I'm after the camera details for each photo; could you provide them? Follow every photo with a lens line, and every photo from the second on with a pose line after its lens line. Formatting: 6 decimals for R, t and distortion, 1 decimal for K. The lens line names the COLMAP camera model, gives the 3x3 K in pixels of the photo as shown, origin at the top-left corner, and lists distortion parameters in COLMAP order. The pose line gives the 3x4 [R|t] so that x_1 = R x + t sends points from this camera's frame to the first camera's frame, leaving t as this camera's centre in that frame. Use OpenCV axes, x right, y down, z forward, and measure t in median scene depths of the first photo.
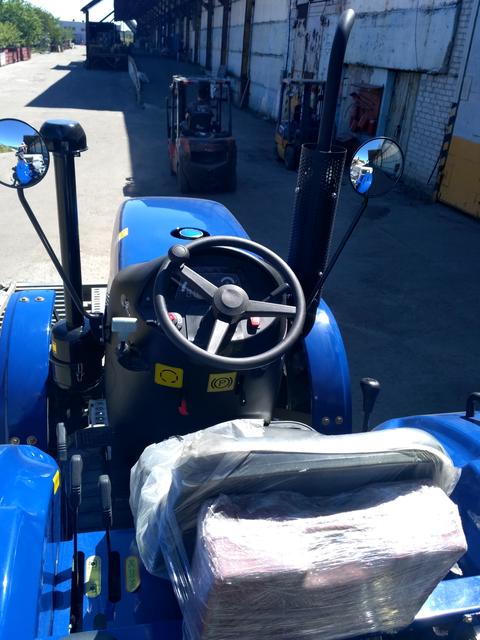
lens RADIAL K [[606.3, 0, 240.0], [0, 606.3, 320.0], [0, 0, 1]] dist [0.071542, -0.002239]
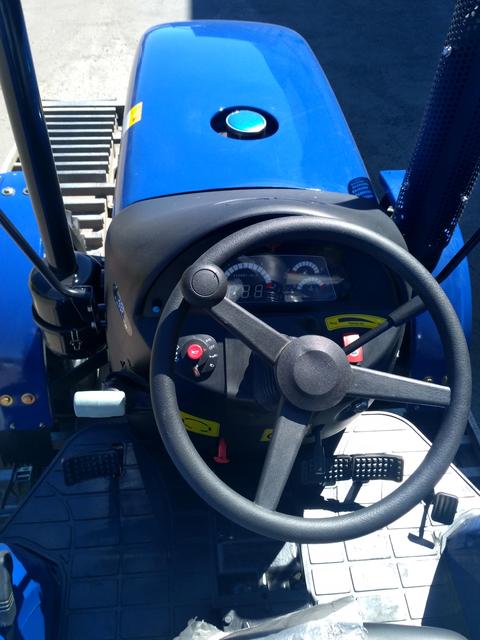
lens RADIAL K [[606.3, 0, 240.0], [0, 606.3, 320.0], [0, 0, 1]] dist [0.071542, -0.002239]
pose [[0.994019, 0.056073, -0.093717, -0.026211], [-0.021765, 0.942625, 0.333144, -0.206163], [0.107021, -0.329112, 0.938207, 0.501035]]
